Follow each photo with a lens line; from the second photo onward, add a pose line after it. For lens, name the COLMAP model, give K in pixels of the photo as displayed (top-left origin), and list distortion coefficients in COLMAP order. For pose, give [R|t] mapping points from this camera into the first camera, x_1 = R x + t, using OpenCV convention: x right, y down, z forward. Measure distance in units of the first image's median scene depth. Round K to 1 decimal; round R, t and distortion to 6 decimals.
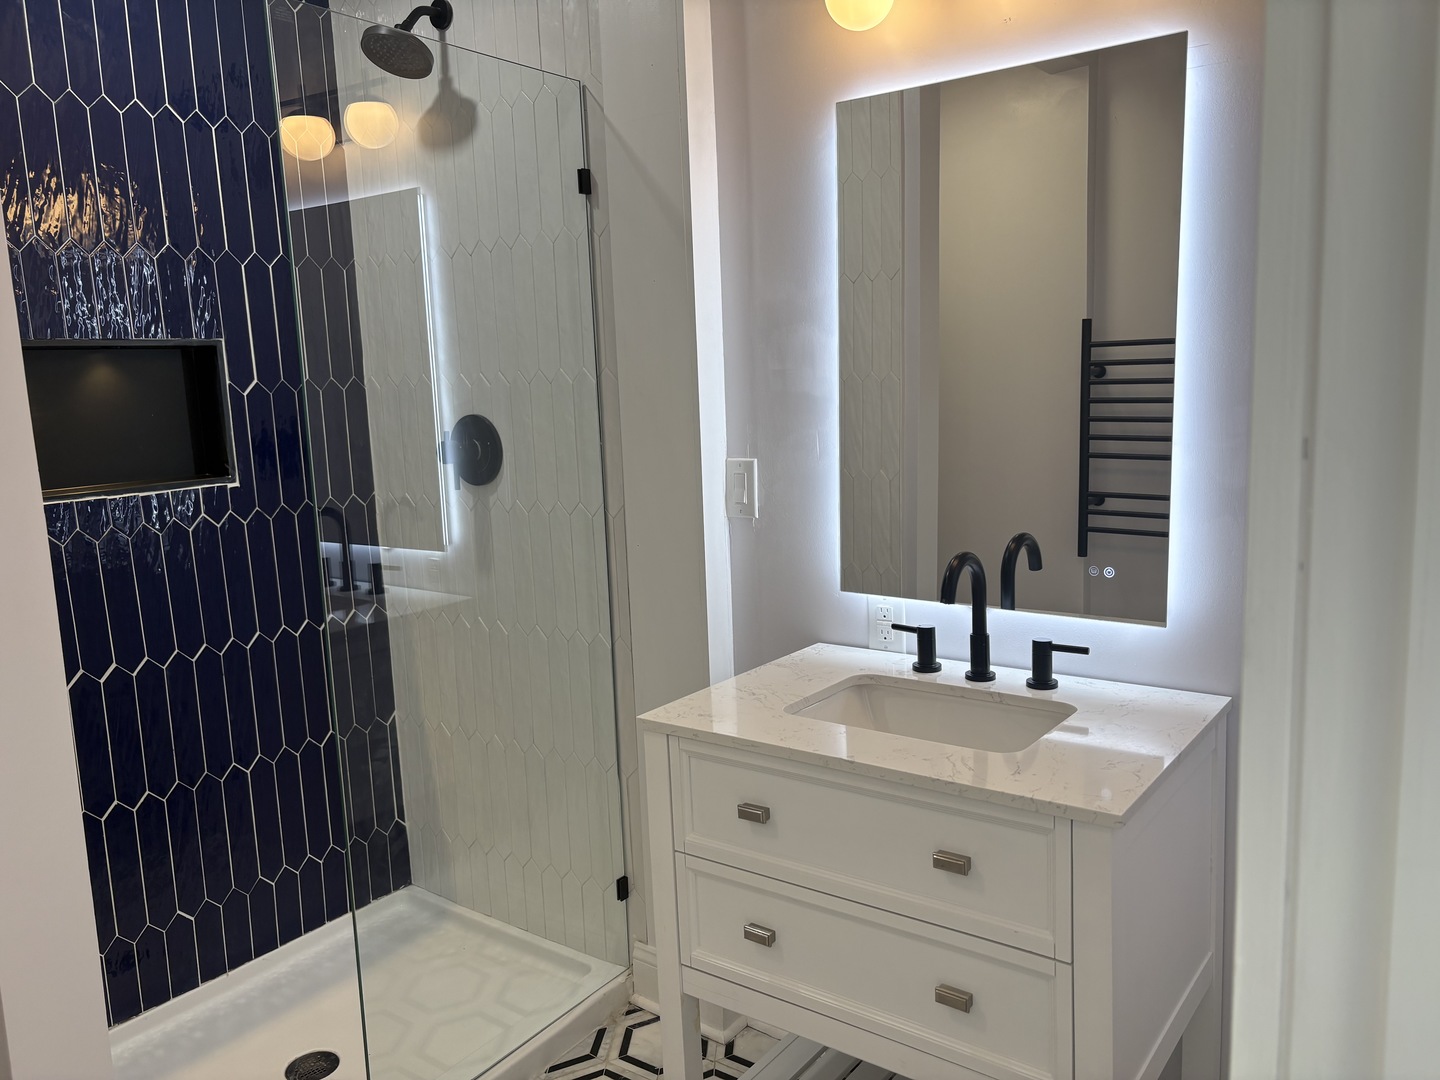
lens RADIAL K [[1117.9, 0, 725.8], [0, 1117.9, 538.2], [0, 0, 1]] dist [0.068988, -0.039521]
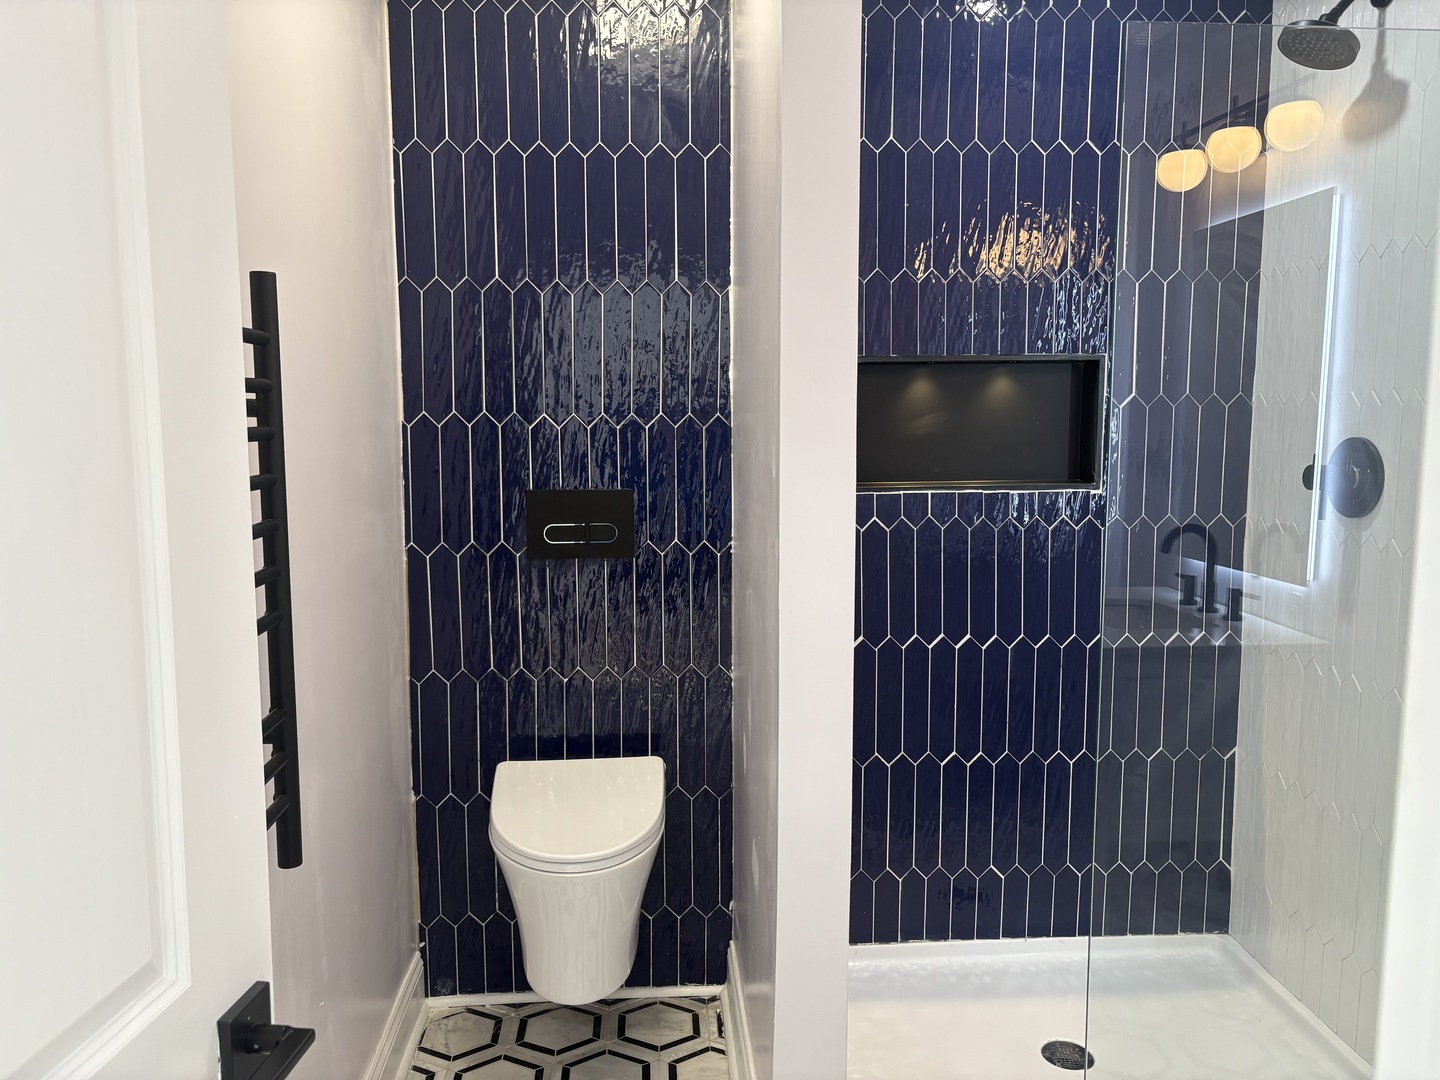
lens RADIAL K [[1117.9, 0, 725.8], [0, 1117.9, 538.2], [0, 0, 1]] dist [0.068988, -0.039521]
pose [[0.662205, 0.124634, -0.738885, 0.110013], [-0.139600, 0.989327, 0.041766, 0.000510], [0.736204, 0.075491, 0.672536, 0.035720]]
